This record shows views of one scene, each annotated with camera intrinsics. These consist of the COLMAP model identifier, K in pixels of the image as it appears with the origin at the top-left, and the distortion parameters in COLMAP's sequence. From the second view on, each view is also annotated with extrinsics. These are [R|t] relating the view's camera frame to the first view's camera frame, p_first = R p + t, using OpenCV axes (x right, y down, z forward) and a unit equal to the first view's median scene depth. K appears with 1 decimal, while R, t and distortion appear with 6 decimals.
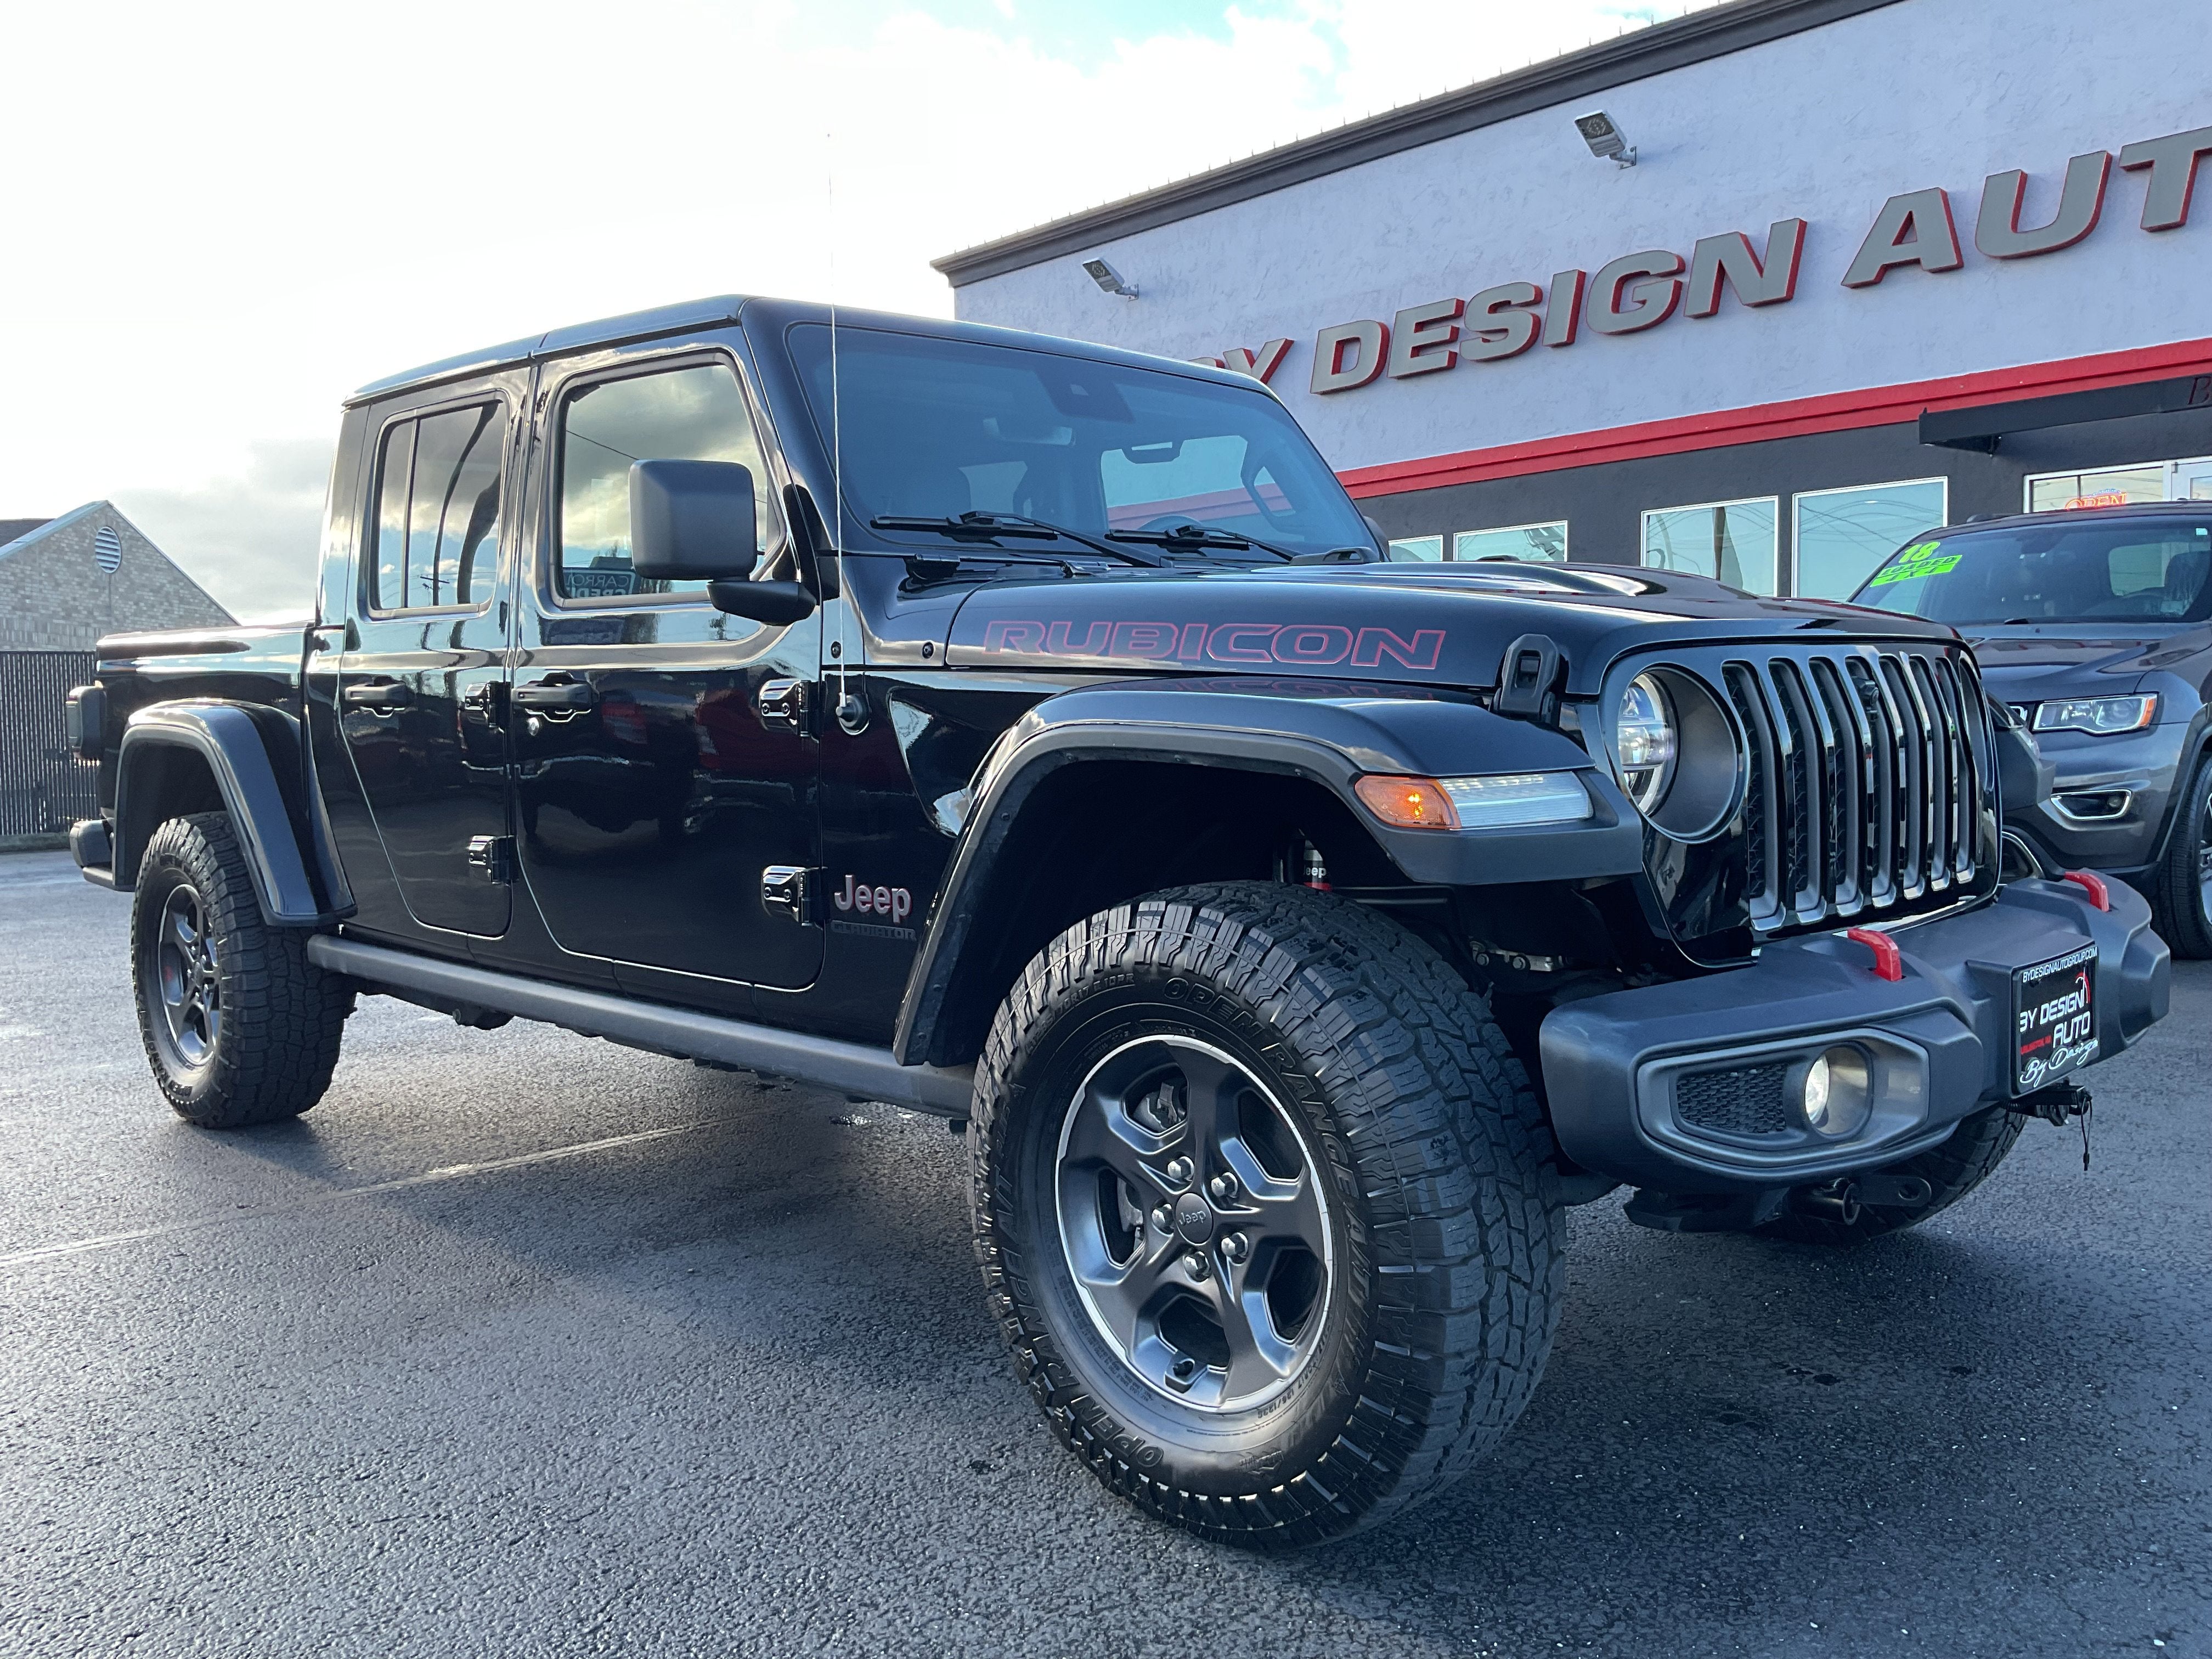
lens RADIAL K [[1827.0, 0, 1106.0], [0, 1827.0, 829.5], [0, 0, 1]] dist [0.091796, -0.183974]
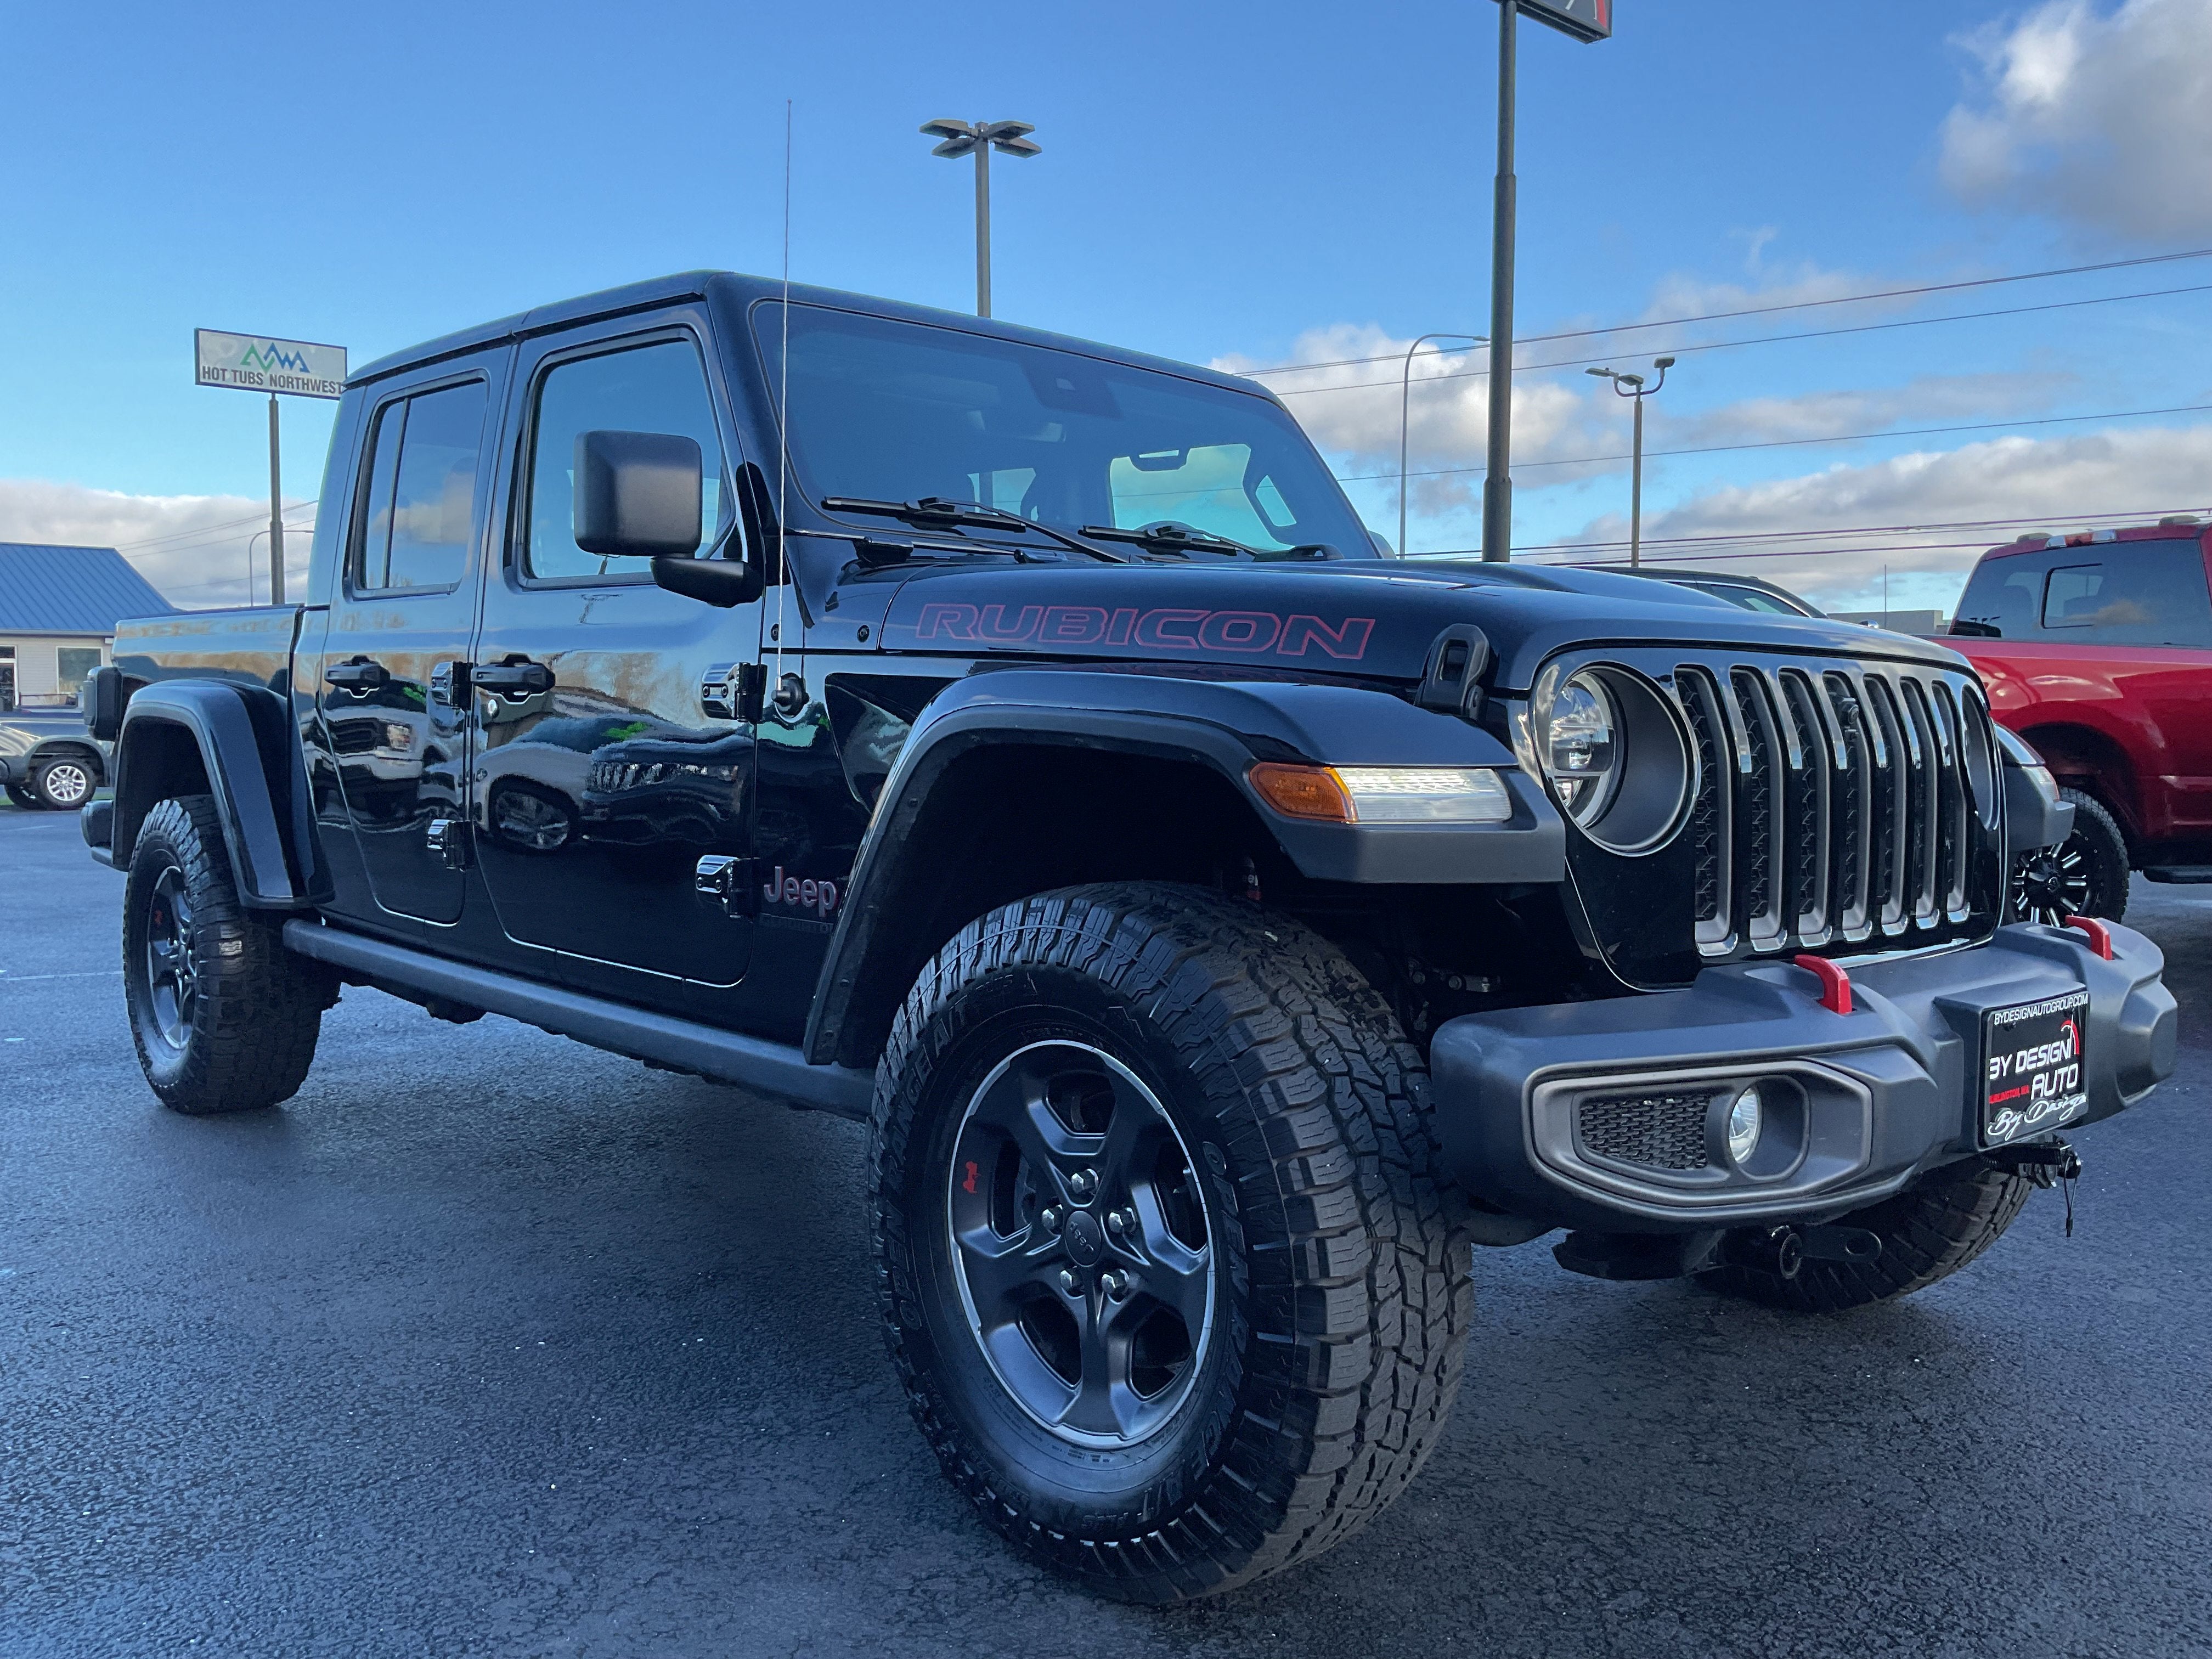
lens RADIAL K [[1827.0, 0, 1106.0], [0, 1827.0, 829.5], [0, 0, 1]] dist [0.091796, -0.183974]
pose [[0.998061, 0.041779, -0.046140, 0.083759], [-0.042893, 0.998805, -0.023406, 0.023377], [0.045107, 0.025340, 0.998661, 0.054603]]
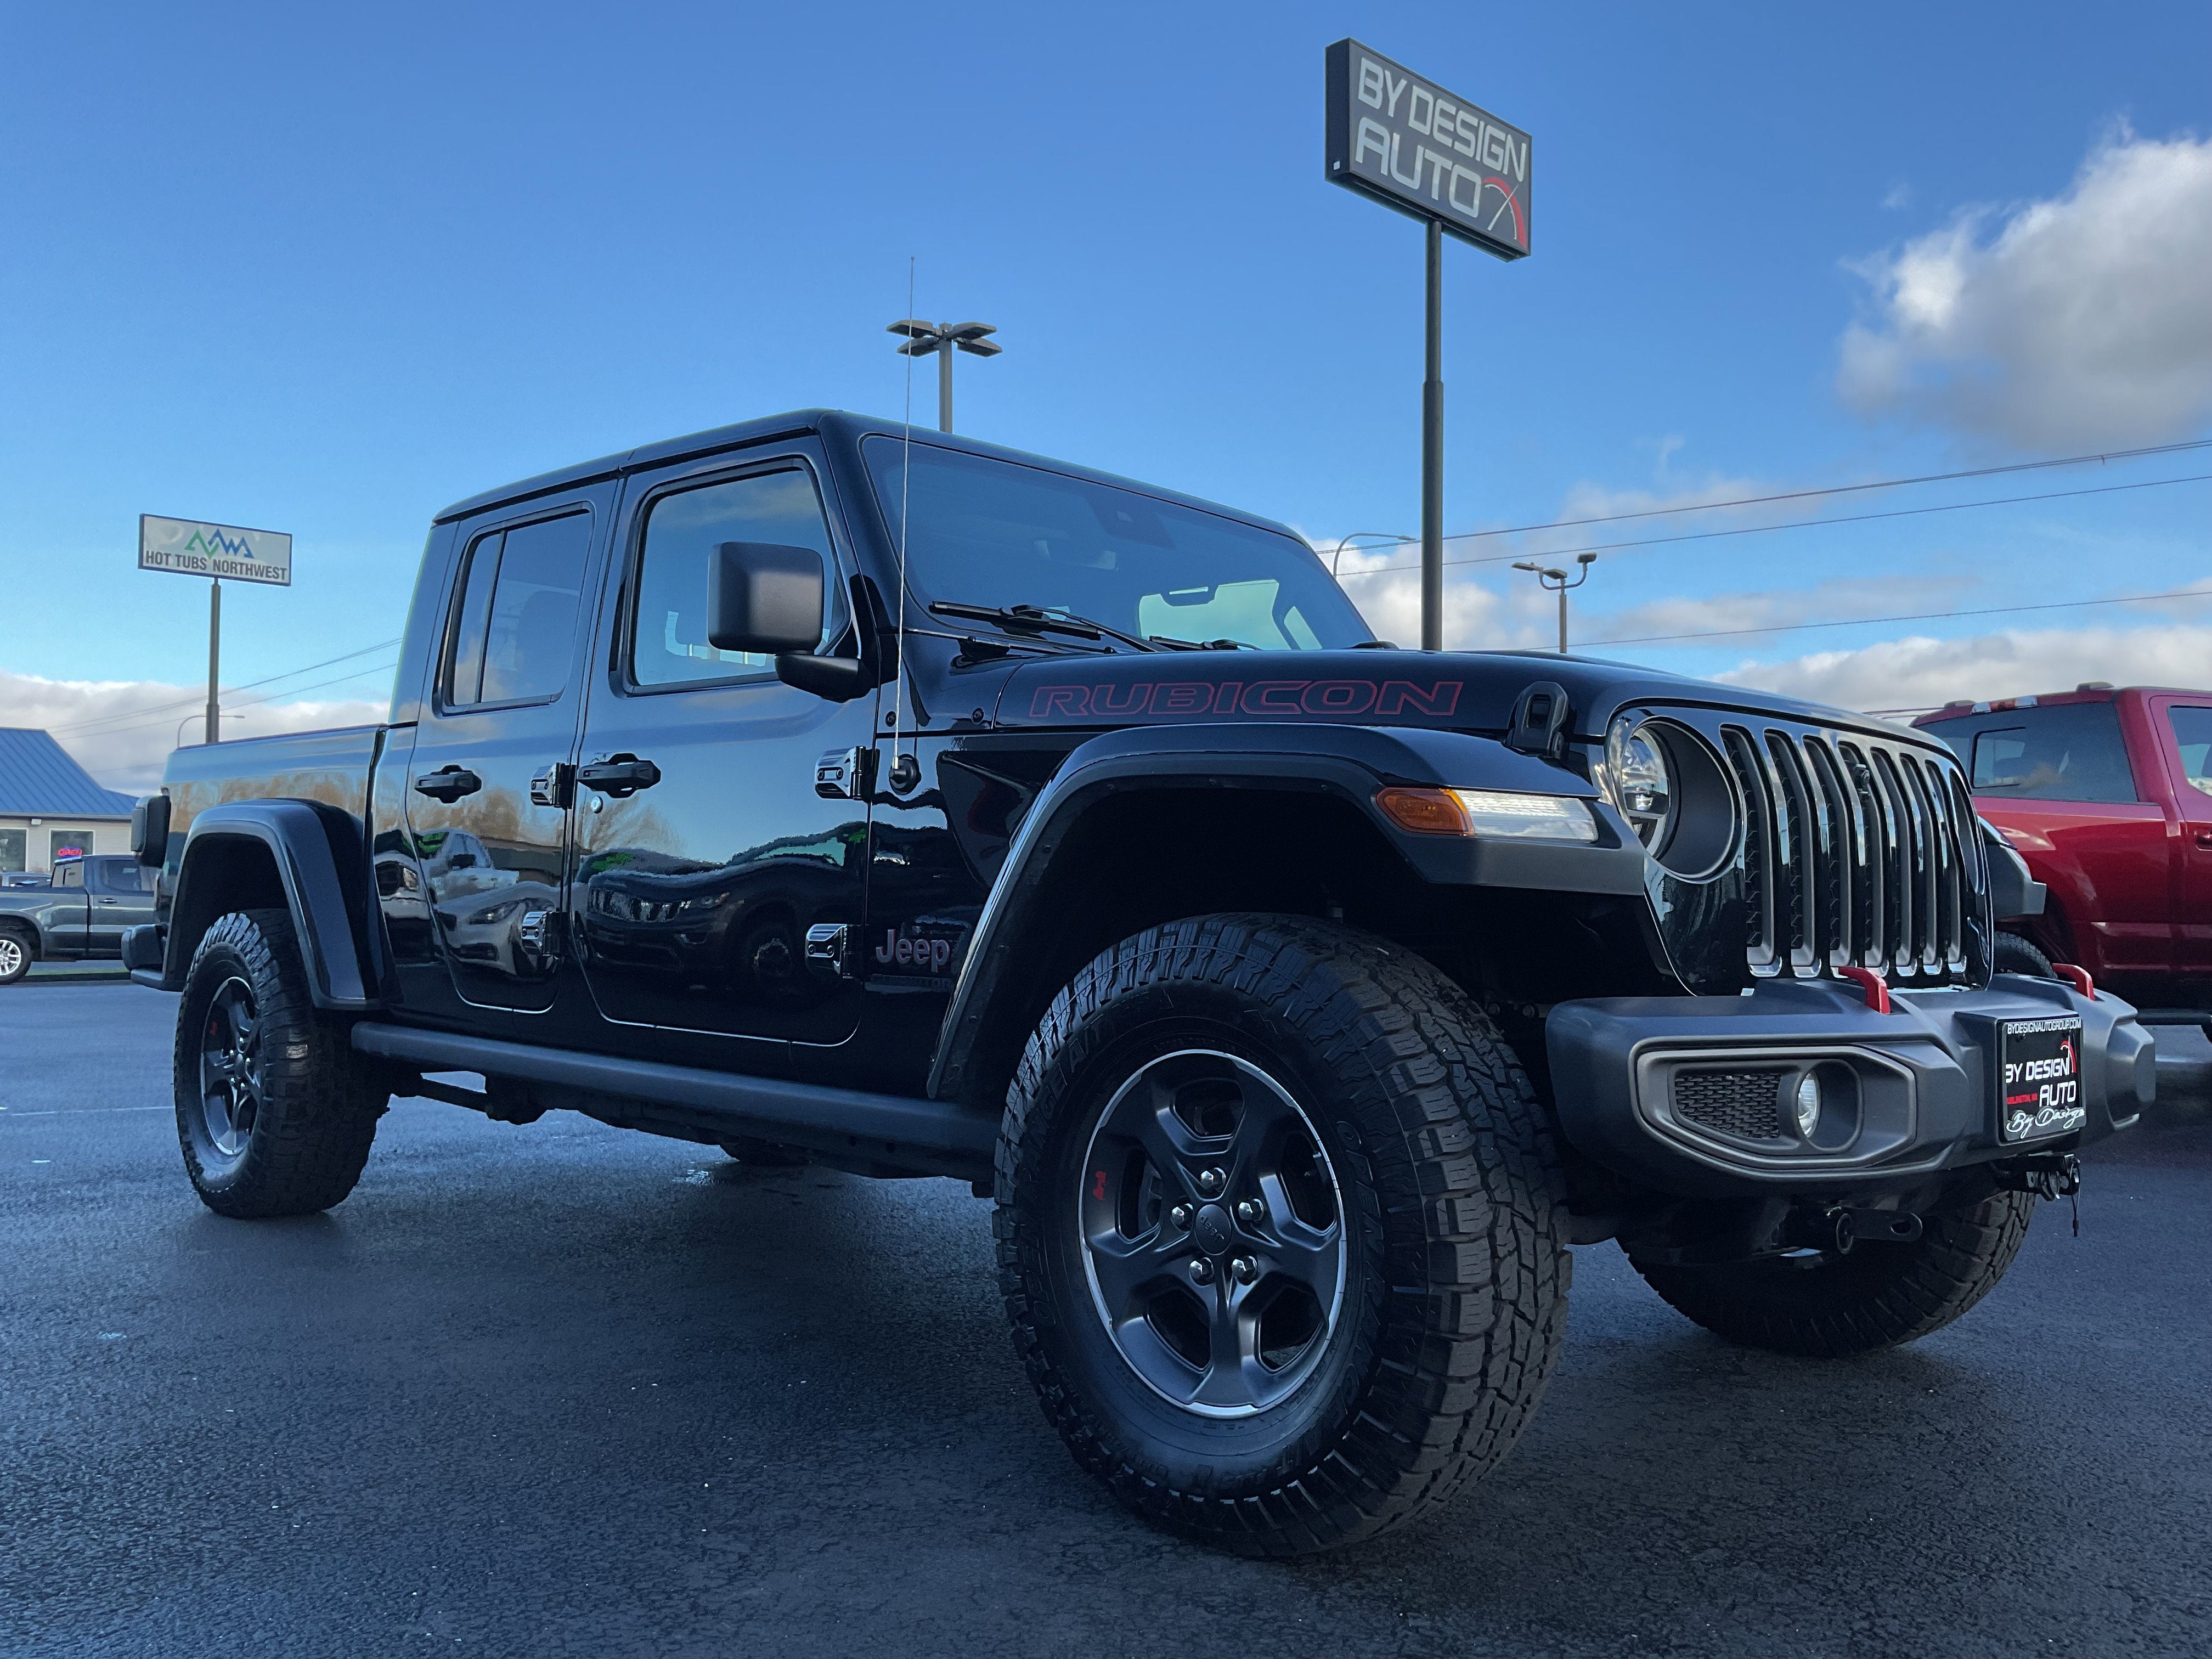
lens RADIAL K [[1827.0, 0, 1106.0], [0, 1827.0, 829.5], [0, 0, 1]] dist [0.091796, -0.183974]
pose [[0.999105, 0.040584, -0.011910, -0.007796], [-0.041773, 0.990961, -0.127481, 0.109090], [0.006629, 0.127865, 0.991769, -0.054674]]
